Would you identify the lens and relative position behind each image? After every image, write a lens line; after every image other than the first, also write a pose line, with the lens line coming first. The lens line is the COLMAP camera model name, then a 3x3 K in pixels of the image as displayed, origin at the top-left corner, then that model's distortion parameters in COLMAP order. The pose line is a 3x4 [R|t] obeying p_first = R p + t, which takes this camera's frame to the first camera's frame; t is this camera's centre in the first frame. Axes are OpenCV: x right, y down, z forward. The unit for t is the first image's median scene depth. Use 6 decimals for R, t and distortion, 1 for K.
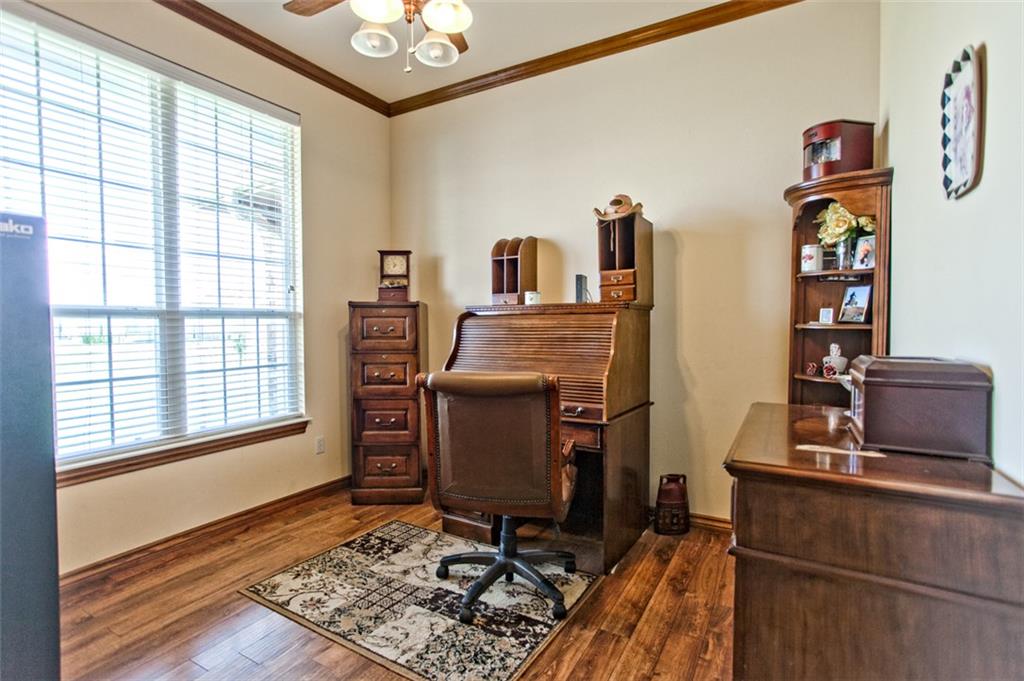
lens RADIAL K [[492.3, 0, 511.5], [0, 492.3, 332.2], [0, 0, 1]] dist [-0.013778, 0.008887]
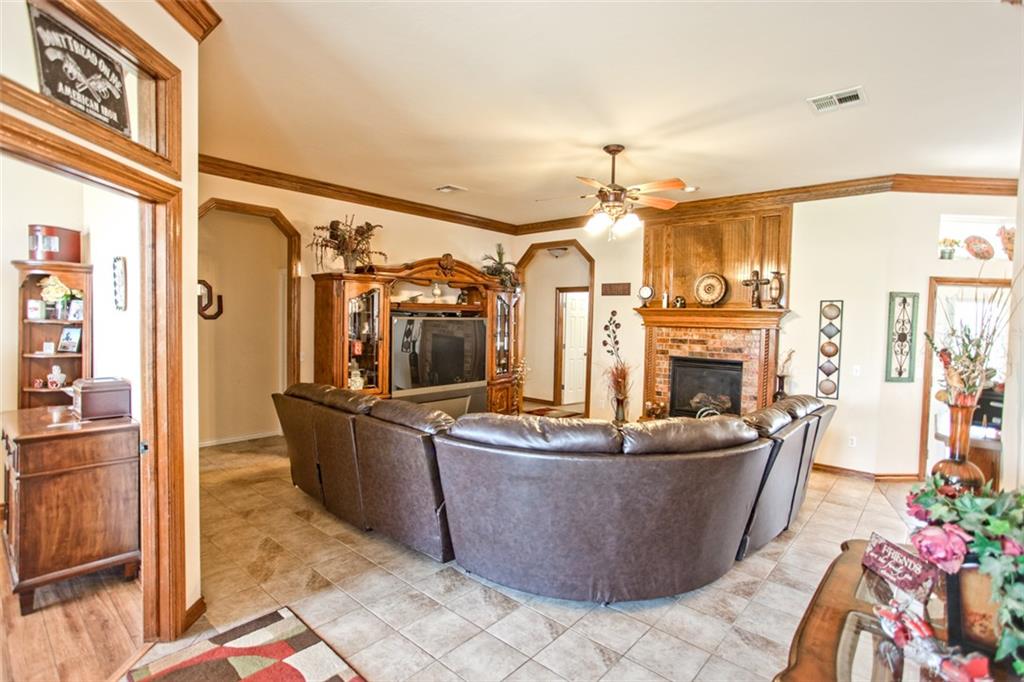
lens RADIAL K [[492.3, 0, 521.4], [0, 492.3, 336.4], [0, 0, 1]] dist [-0.013778, 0.008887]
pose [[0.198034, -0.027953, 0.979796, -0.609042], [-0.000652, 0.999589, 0.028649, -0.124312], [-0.980195, -0.006312, 0.197935, -0.807896]]
